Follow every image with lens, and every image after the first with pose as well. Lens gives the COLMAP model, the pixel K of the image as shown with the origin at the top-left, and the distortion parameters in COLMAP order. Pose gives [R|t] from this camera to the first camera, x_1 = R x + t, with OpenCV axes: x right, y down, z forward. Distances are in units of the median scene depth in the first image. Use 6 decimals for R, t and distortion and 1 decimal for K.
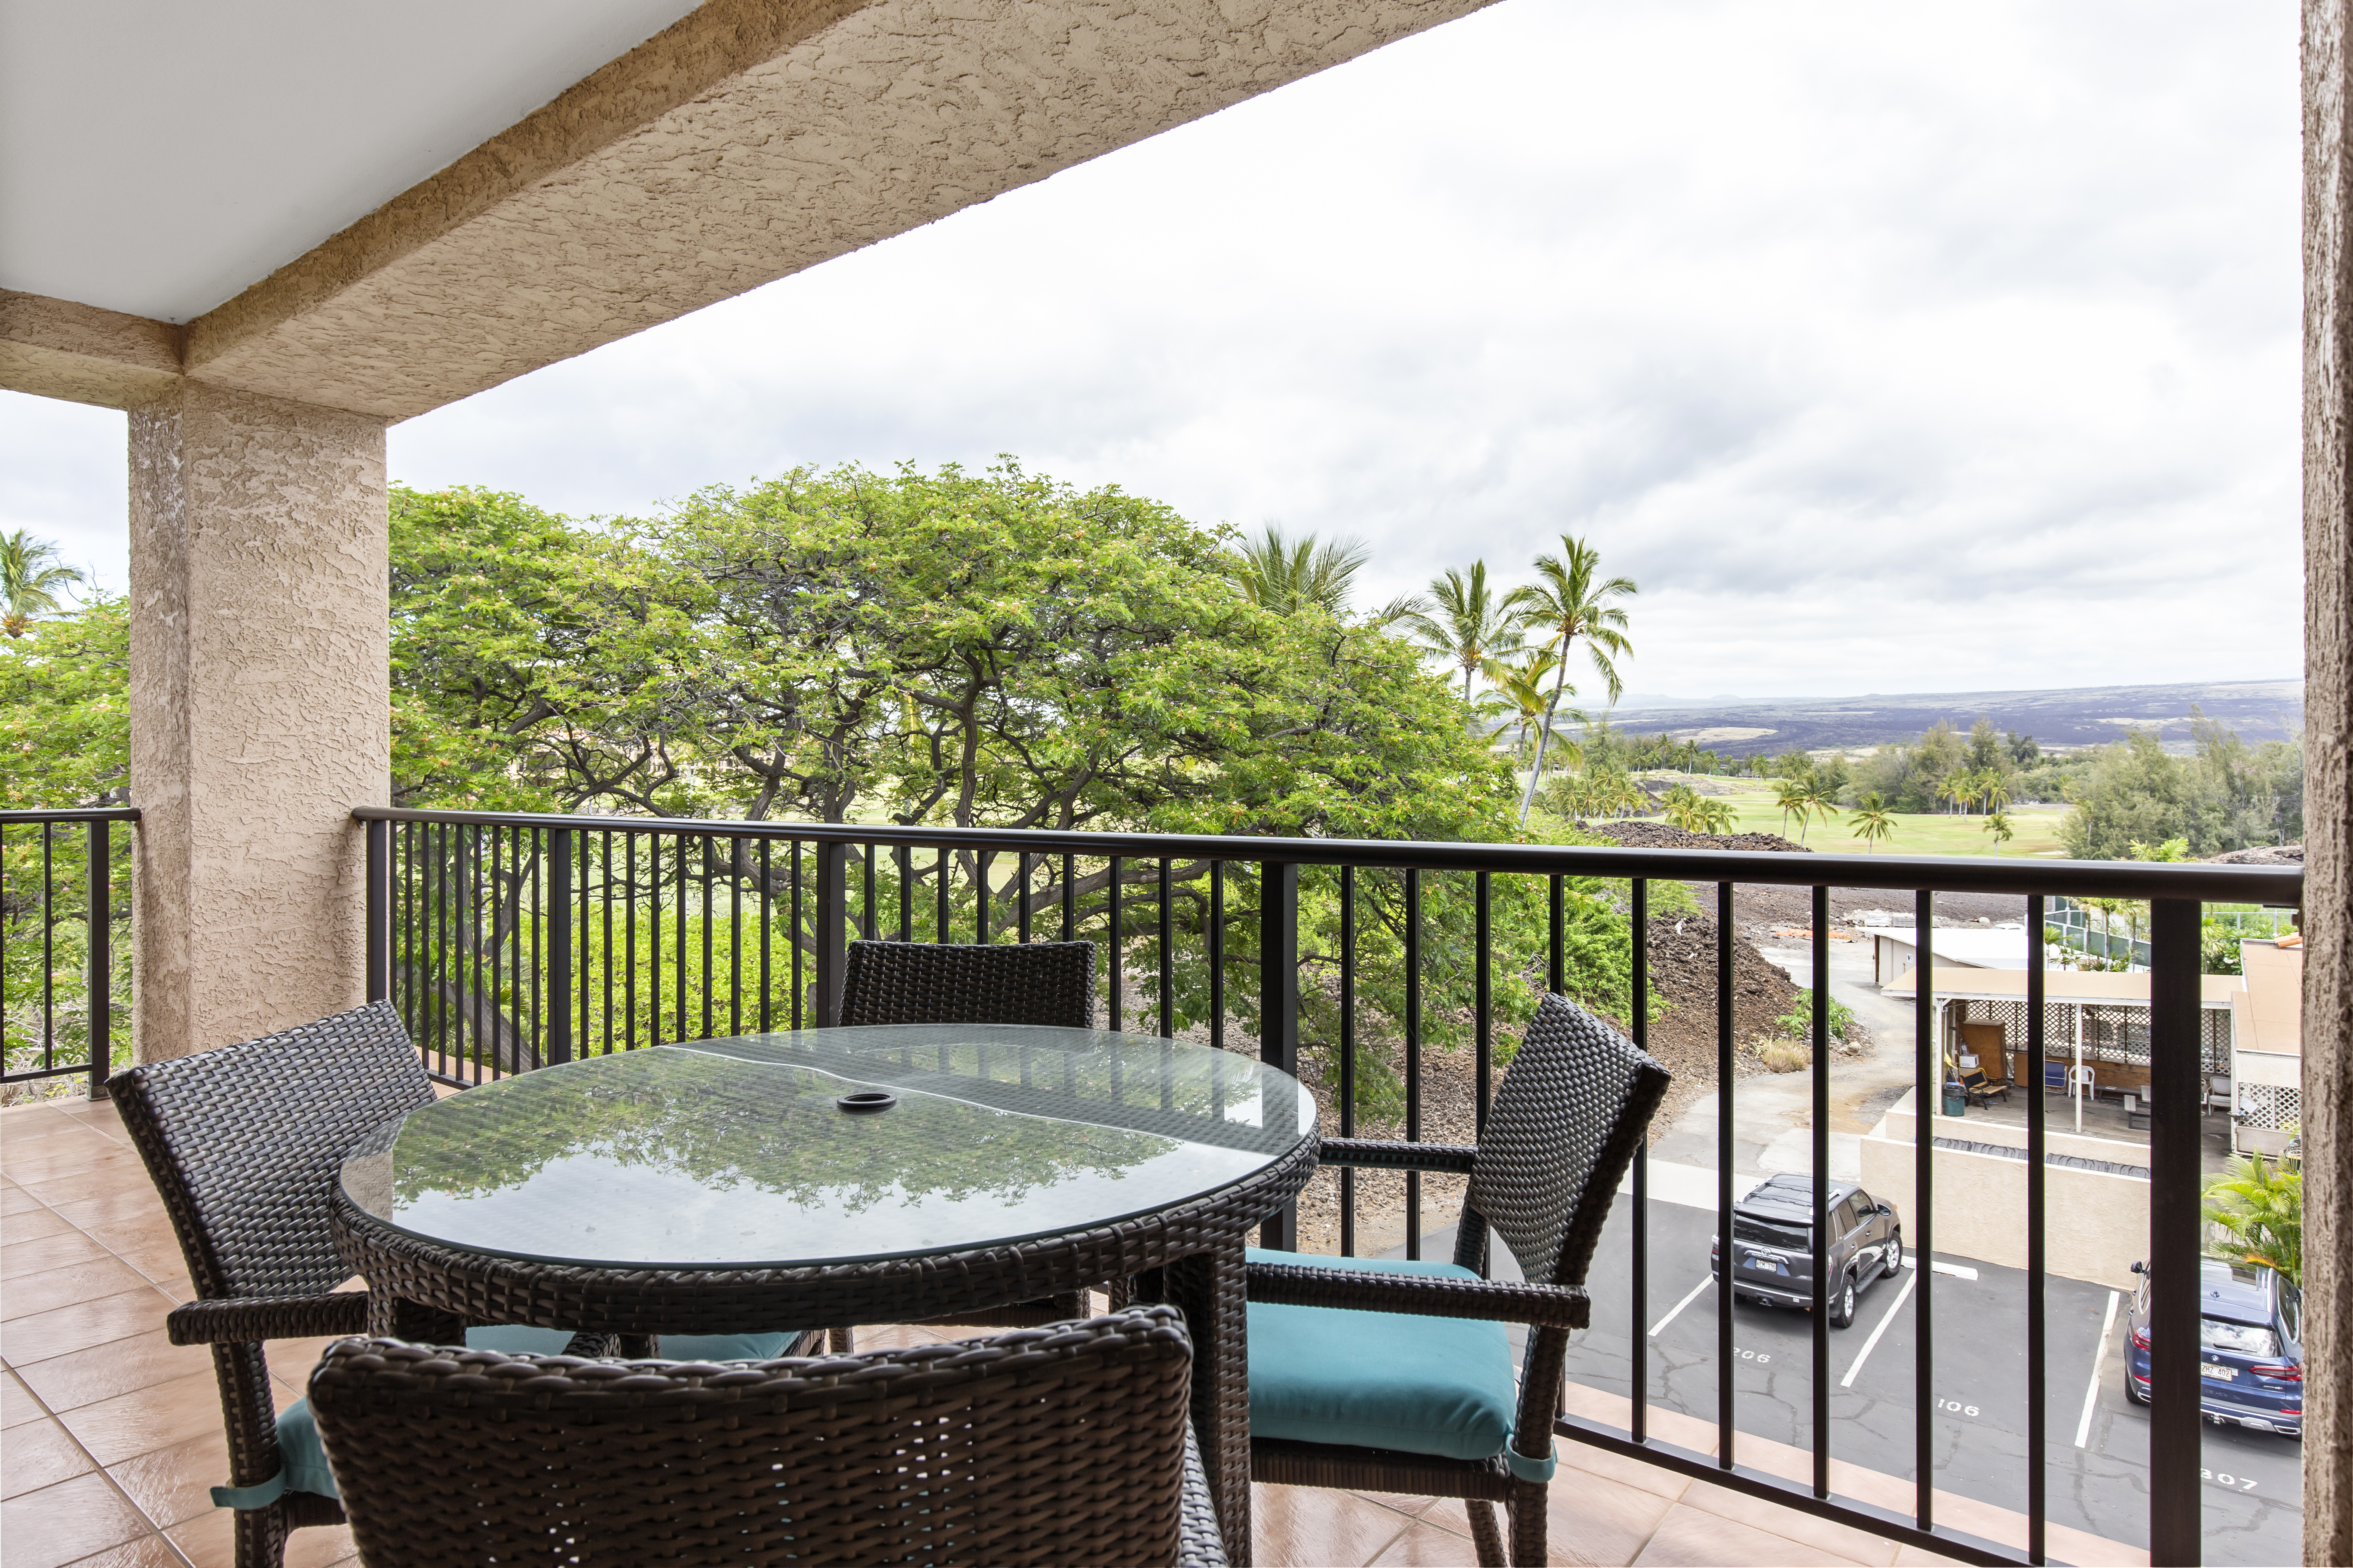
lens RADIAL K [[1322.2, 0, 1176.5], [0, 1322.2, 784.0], [0, 0, 1]] dist [0.017856, 0.001159]
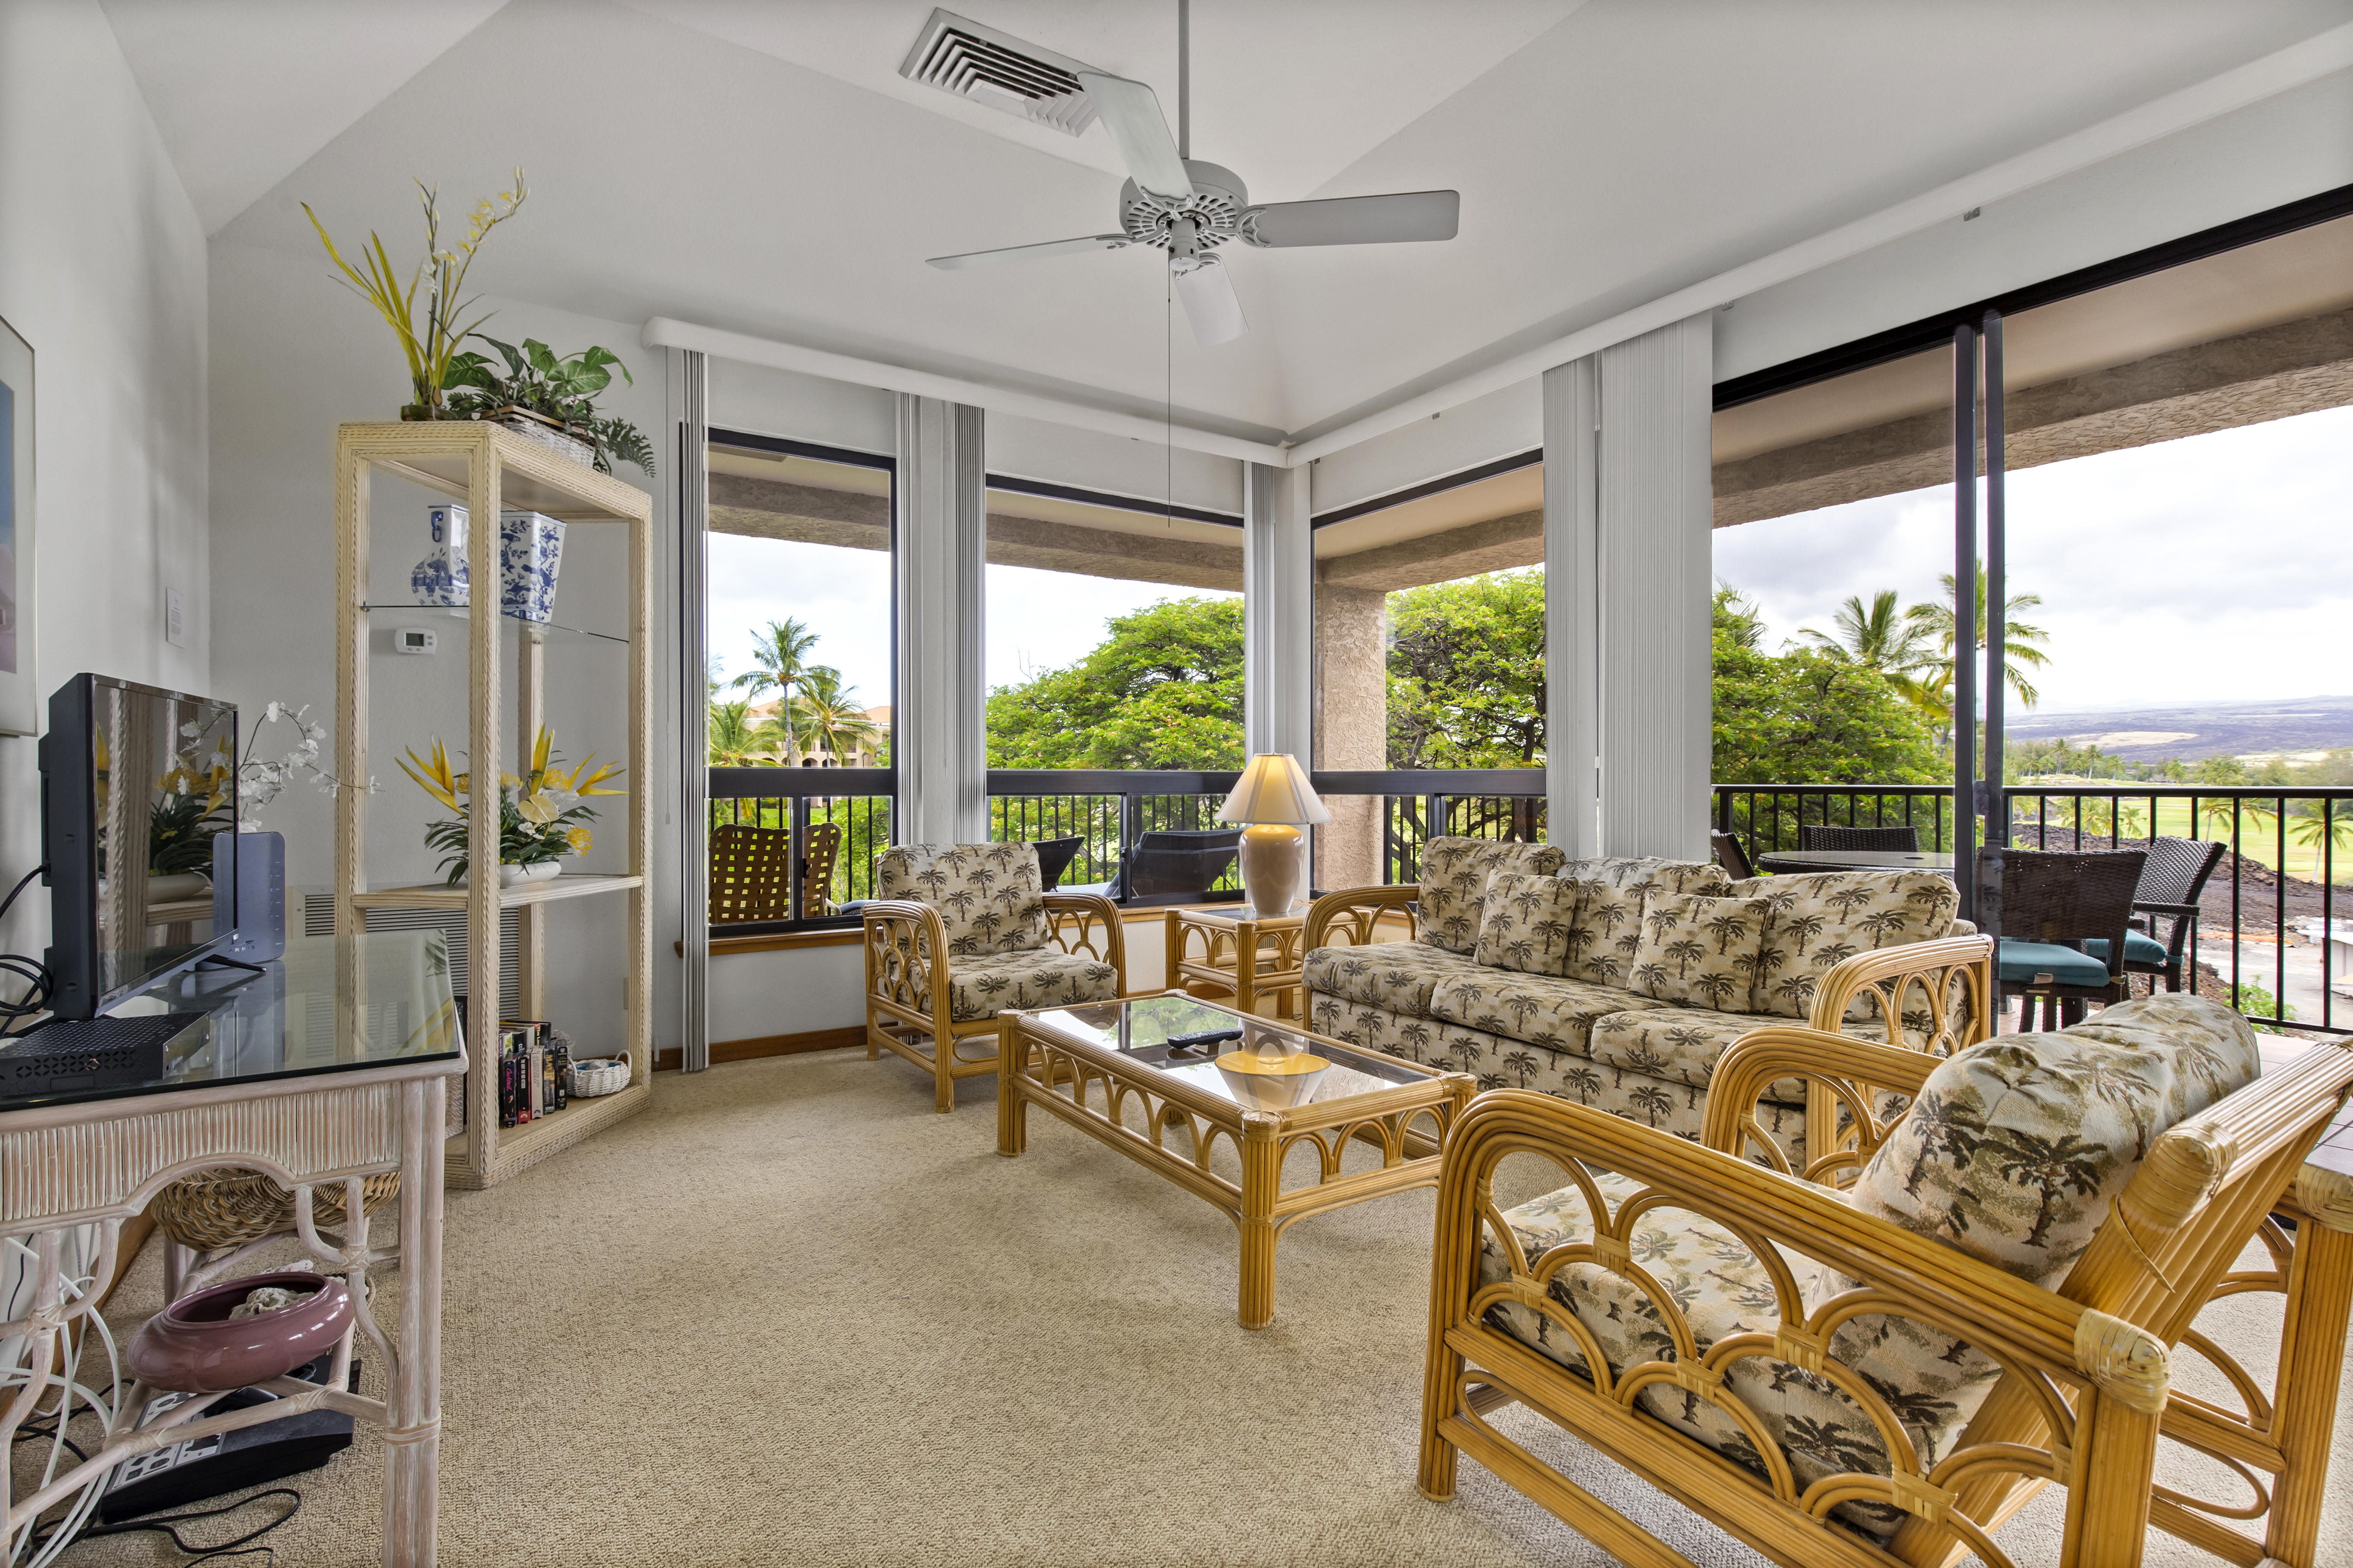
lens RADIAL K [[1102.7, 0, 1176.5], [0, 1102.7, 784.0], [0, 0, 1]] dist [0.000387, -0.000942]
pose [[0.948663, 0.004962, -0.316249, -0.169770], [-0.005227, 0.999986, 0.000009, 0.010483], [0.316245, 0.001644, 0.948676, -0.333521]]
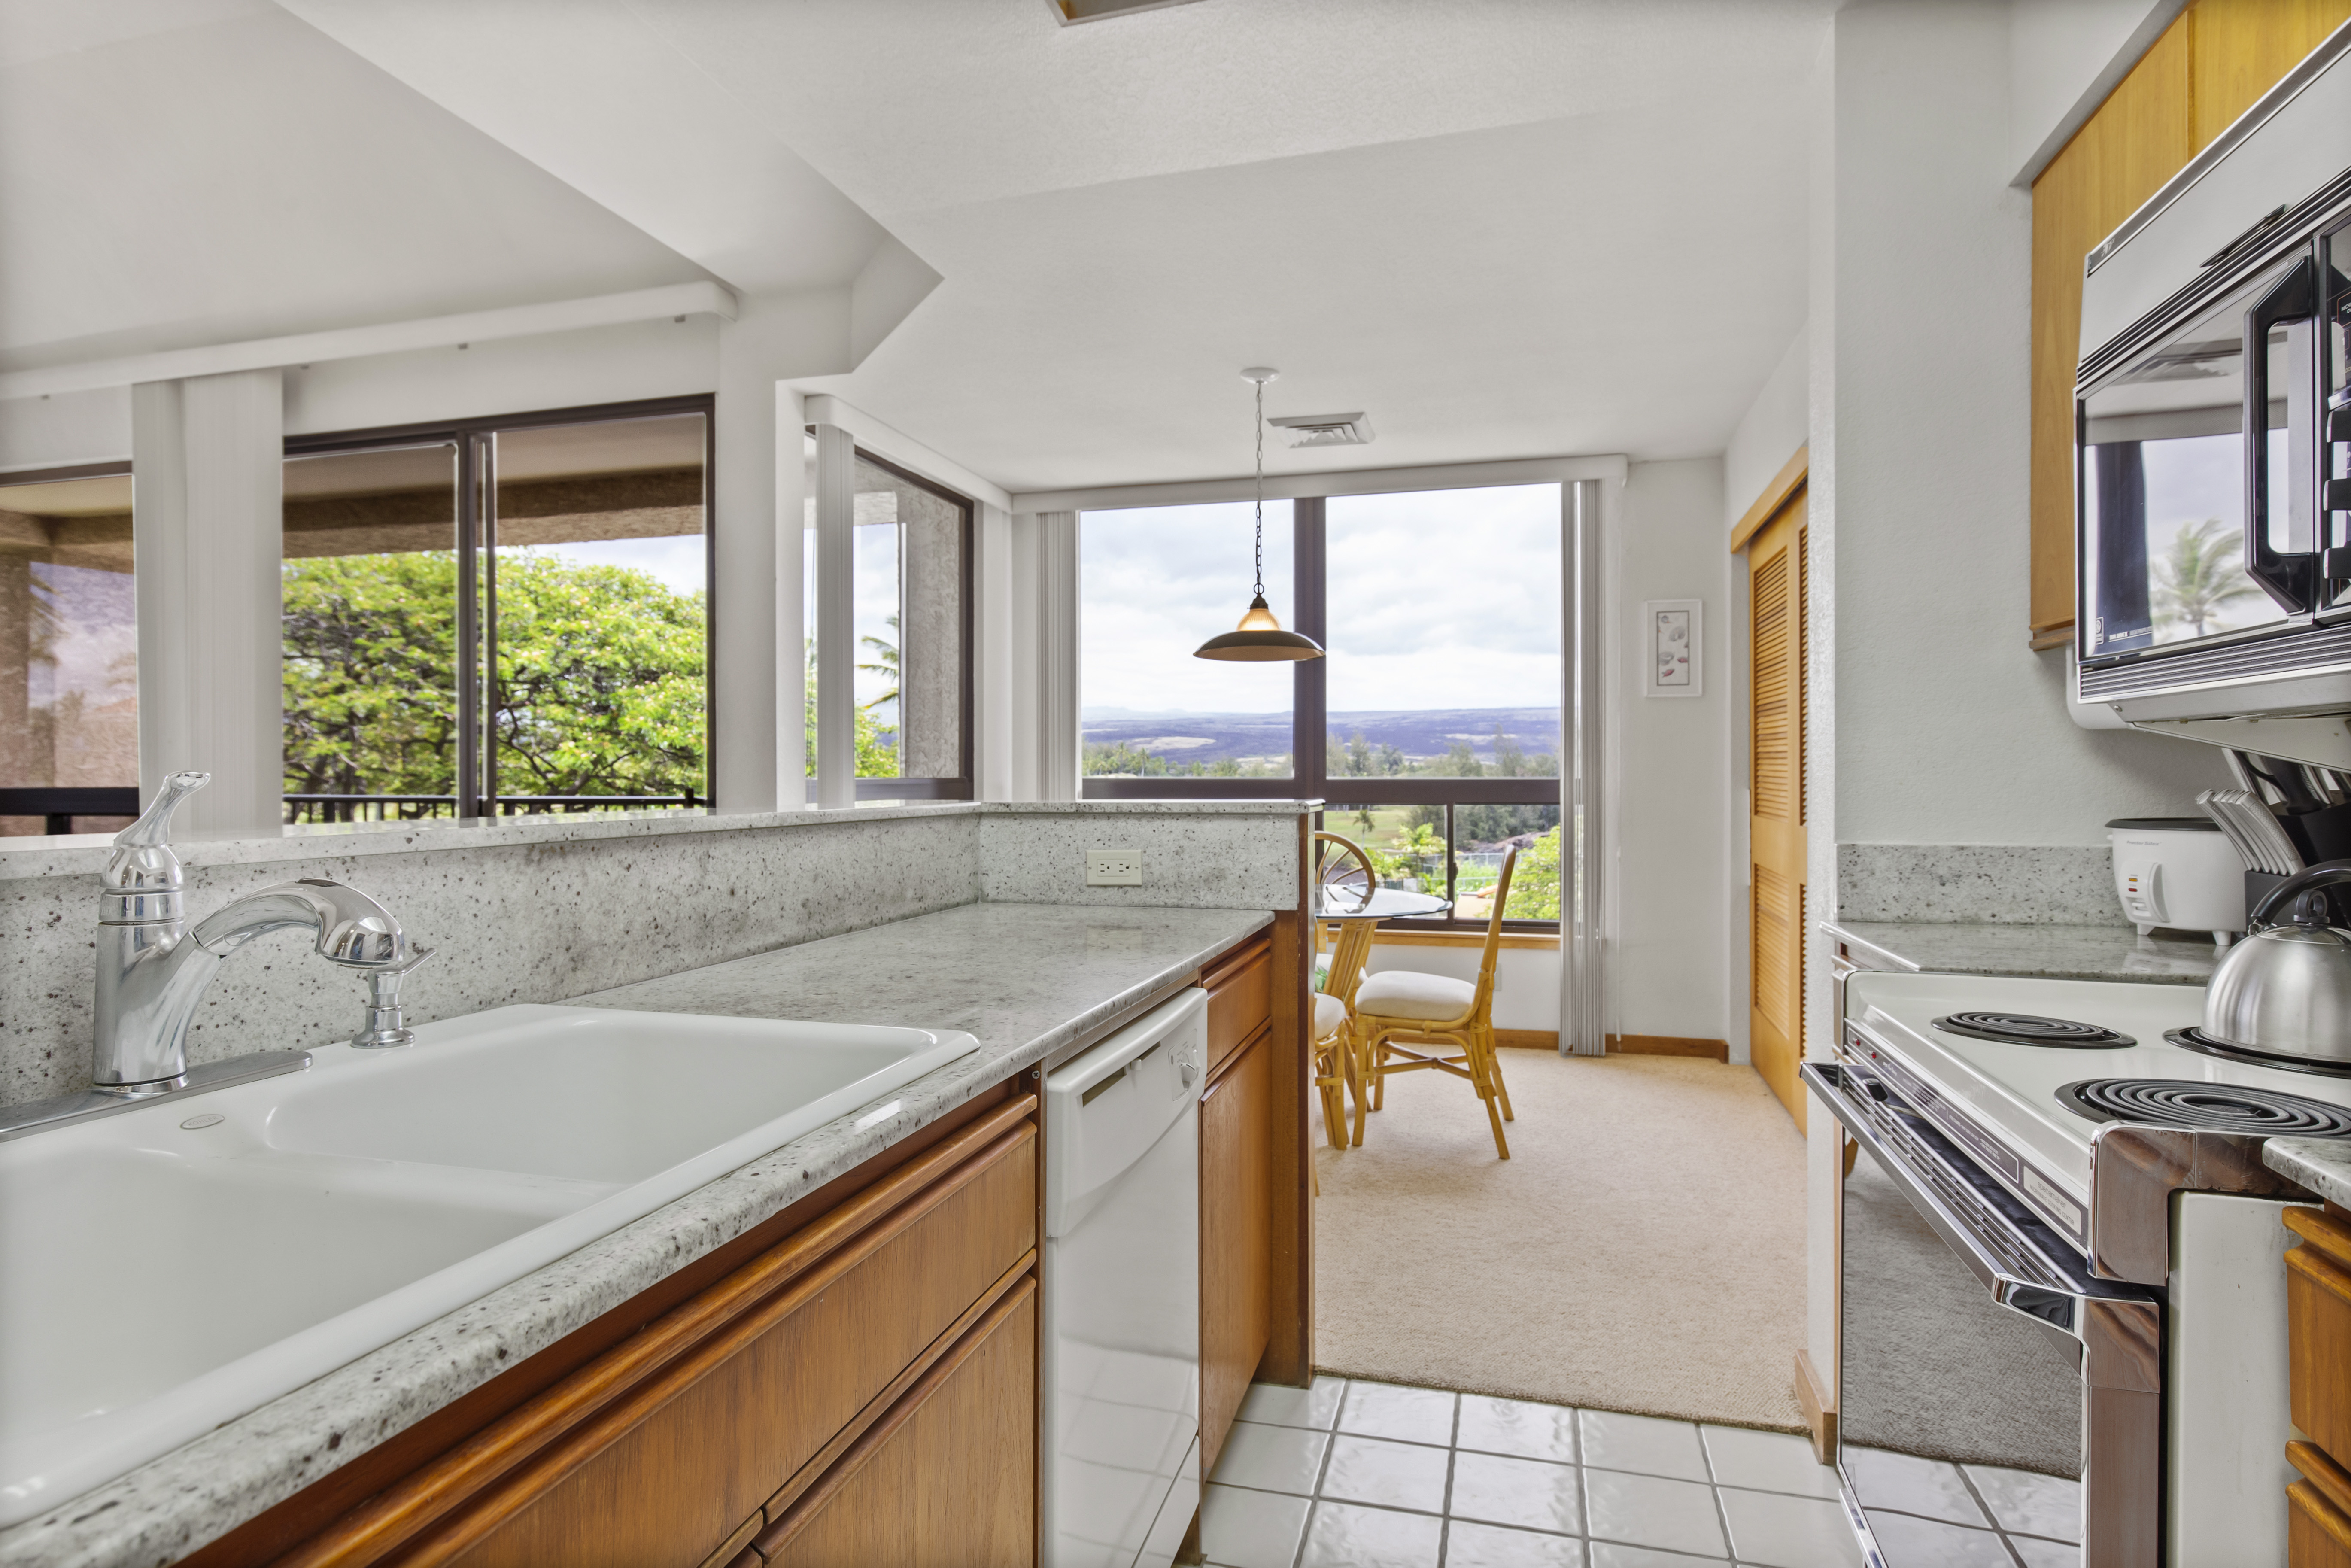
lens RADIAL K [[1254.2, 0, 1175.5], [0, 1254.2, 784.0], [0, 0, 1]] dist [0.007129, 0.001305]
pose [[0.923948, -0.000980, 0.382517, -0.006697], [0.001903, 0.999996, -0.002034, 0.005002], [-0.382514, 0.002607, 0.923946, -0.464003]]
